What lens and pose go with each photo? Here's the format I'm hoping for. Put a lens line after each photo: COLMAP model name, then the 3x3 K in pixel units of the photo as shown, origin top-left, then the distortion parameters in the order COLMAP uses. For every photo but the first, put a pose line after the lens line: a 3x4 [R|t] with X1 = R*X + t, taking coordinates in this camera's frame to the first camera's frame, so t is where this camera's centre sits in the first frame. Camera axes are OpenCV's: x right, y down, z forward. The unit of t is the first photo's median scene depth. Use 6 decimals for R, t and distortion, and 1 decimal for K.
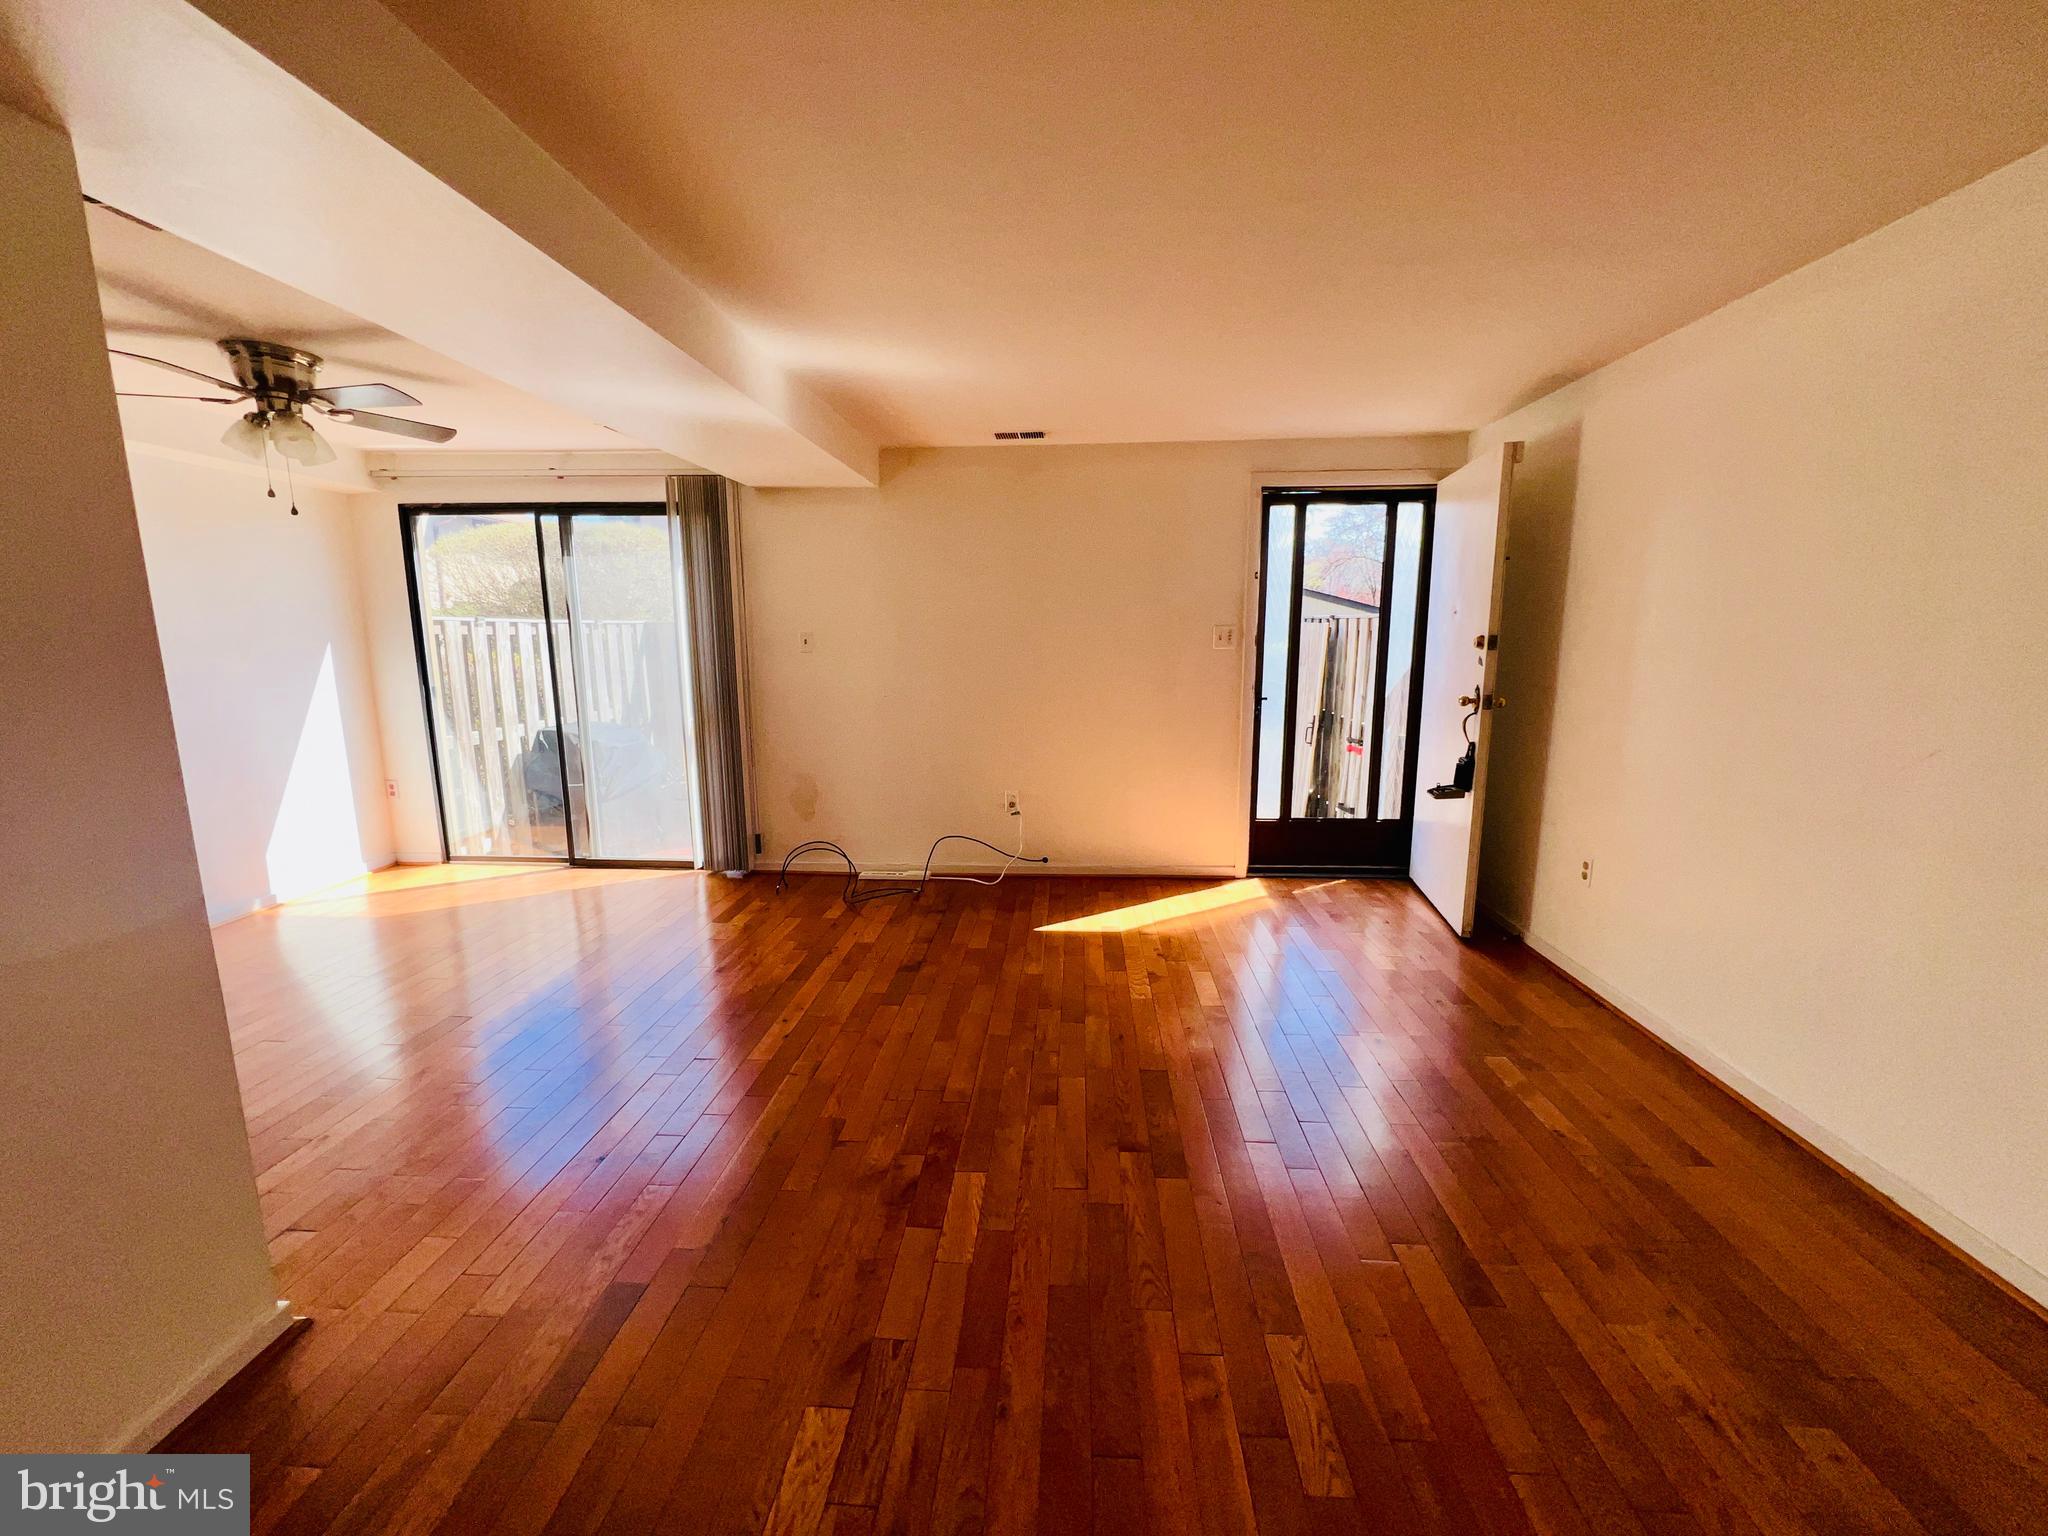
lens RADIAL K [[822.2, 0, 1021.1], [0, 822.2, 769.1], [0, 0, 1]] dist [-0.005009, 0.001447]
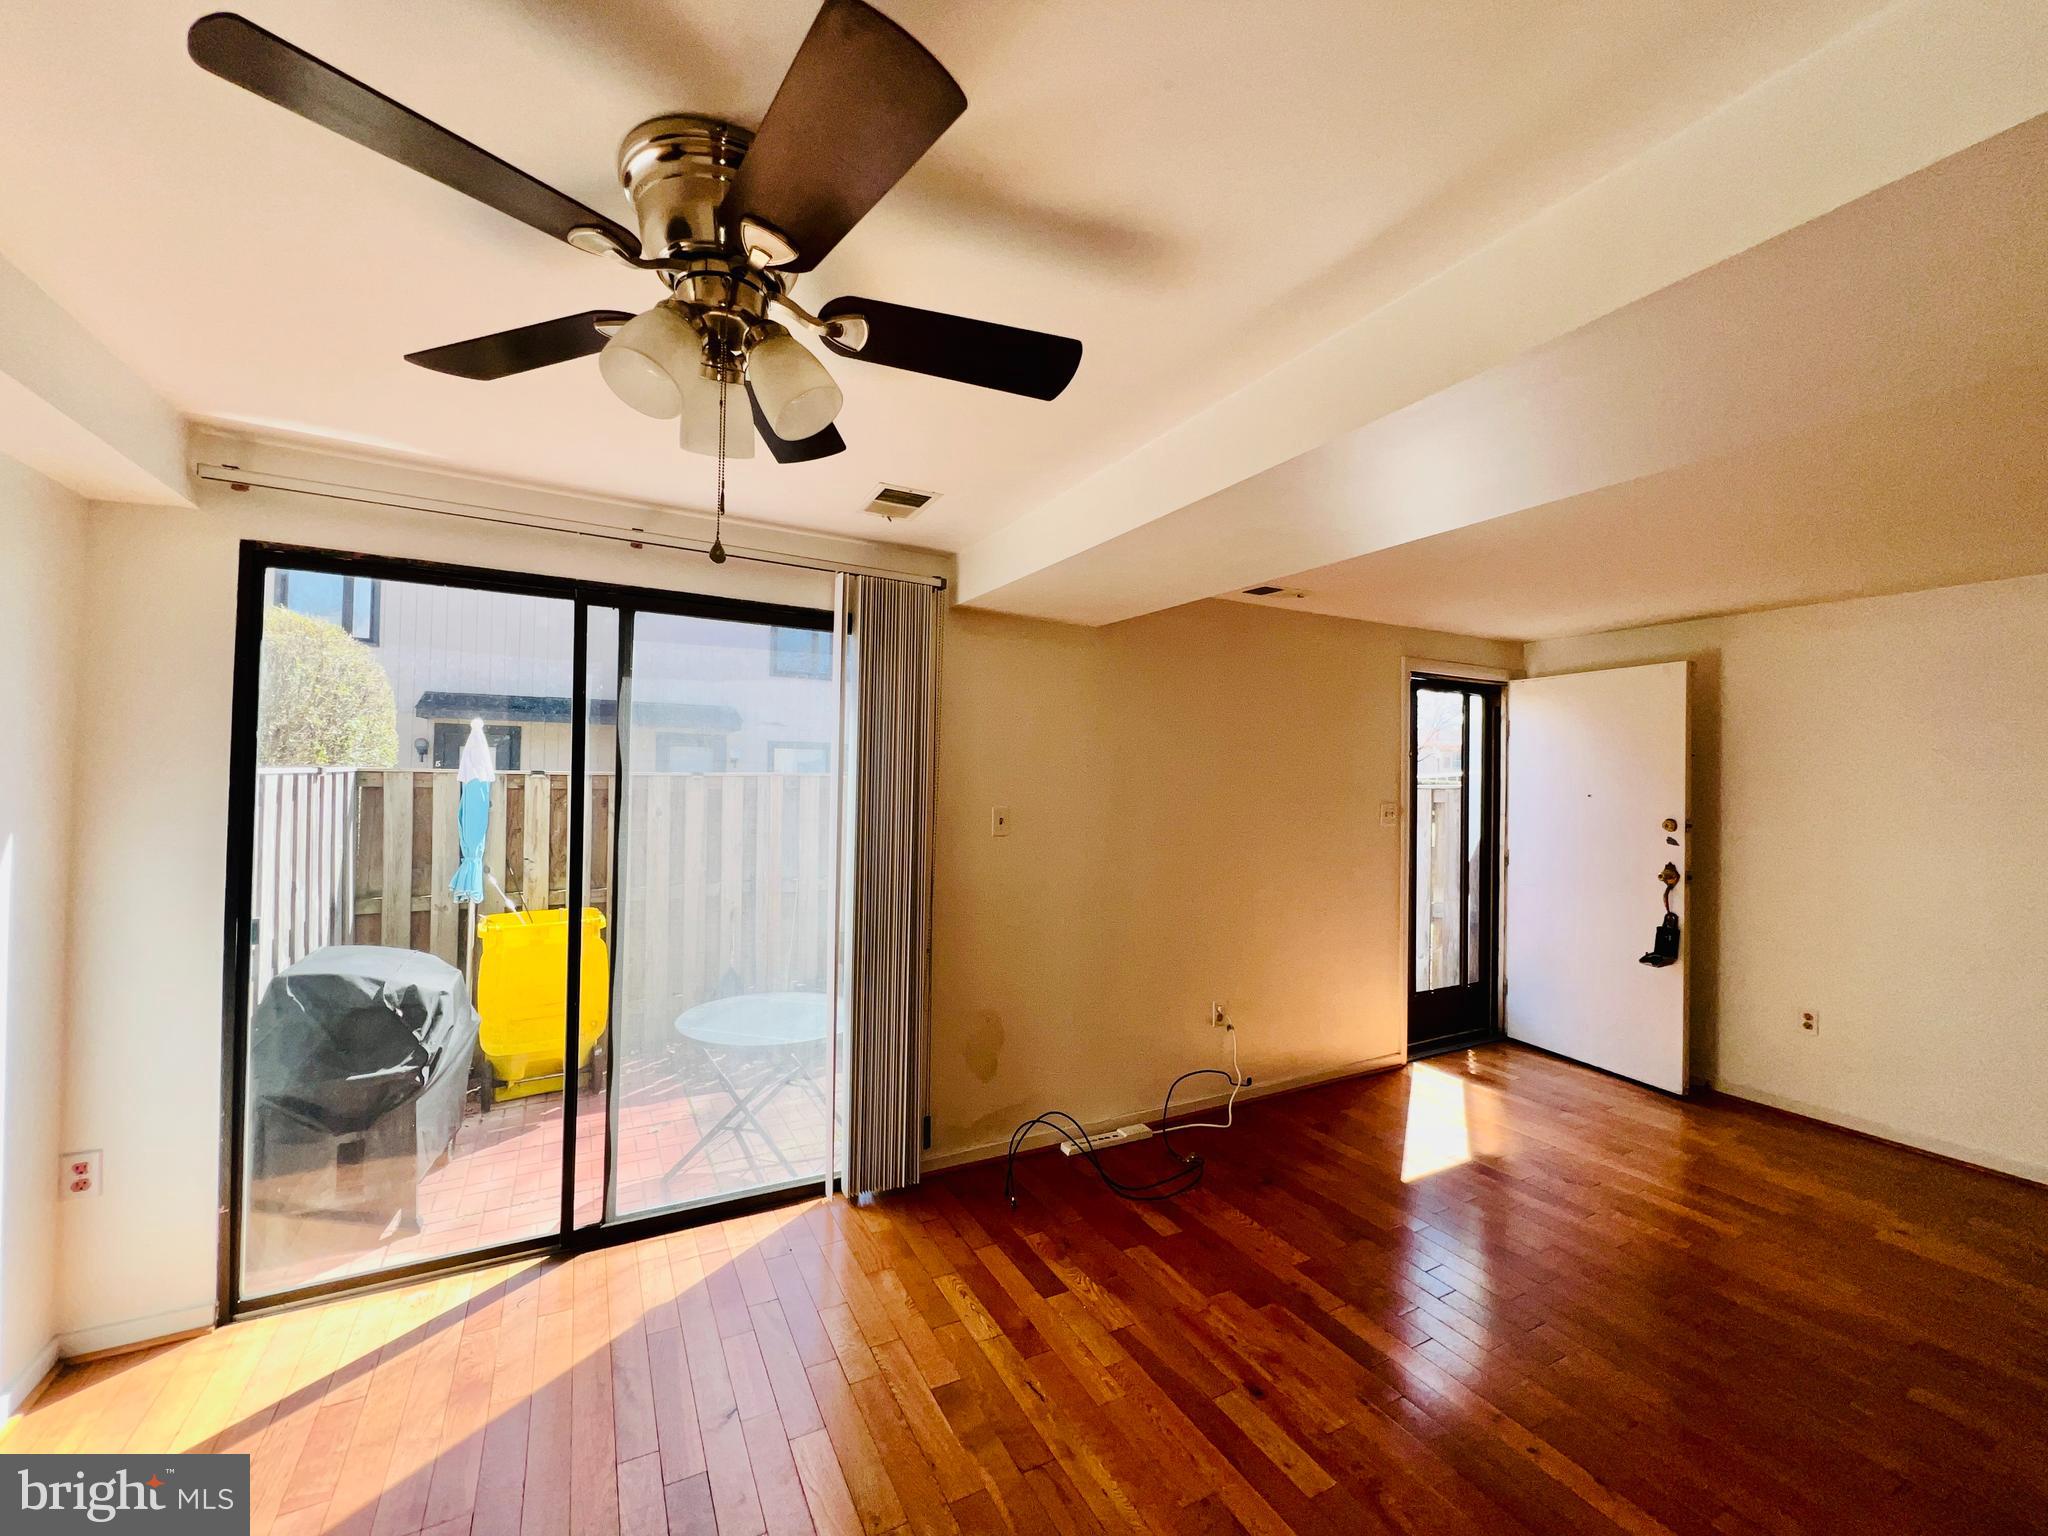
lens RADIAL K [[822.2, 0, 1023.9], [0, 822.2, 768.1], [0, 0, 1]] dist [-0.005009, 0.001447]
pose [[0.847718, 0.025348, 0.529842, -0.808668], [0.067134, 0.985699, -0.154568, -0.115468], [-0.526182, 0.166601, 0.833892, 0.499984]]
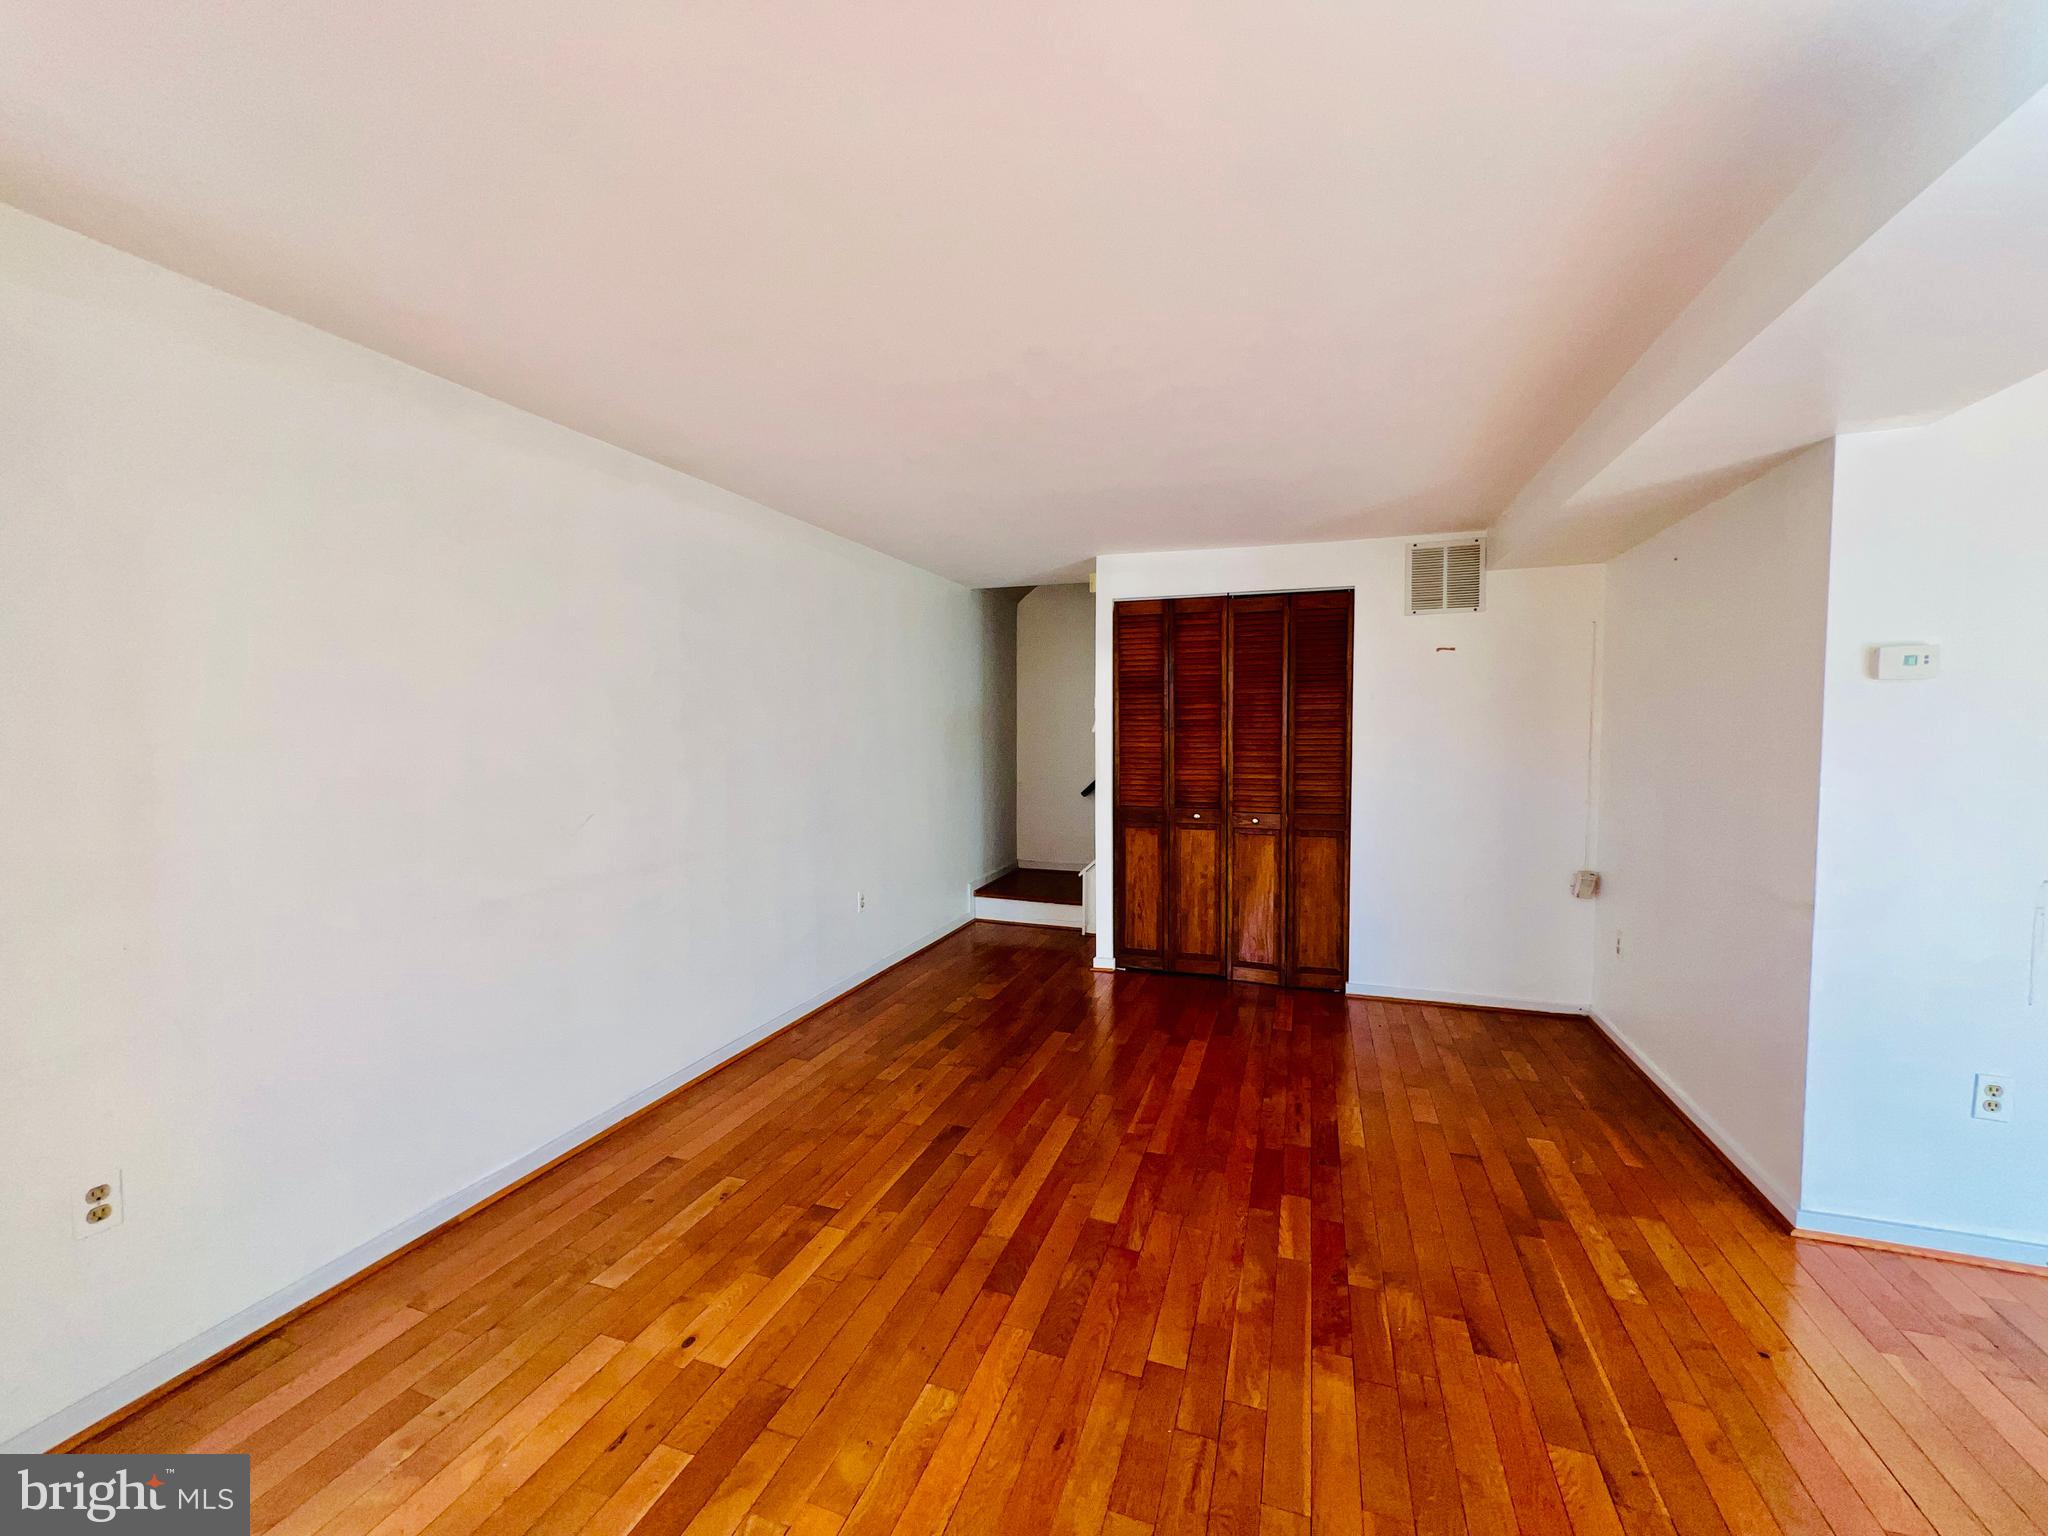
lens RADIAL K [[822.2, 0, 1020.7], [0, 822.2, 768.2], [0, 0, 1]] dist [-0.005009, 0.001447]
pose [[-0.963393, -0.007347, 0.267991, -0.001940], [0.051206, 0.976178, 0.210840, -0.198921], [-0.263156, 0.216845, -0.940068, 1.148638]]
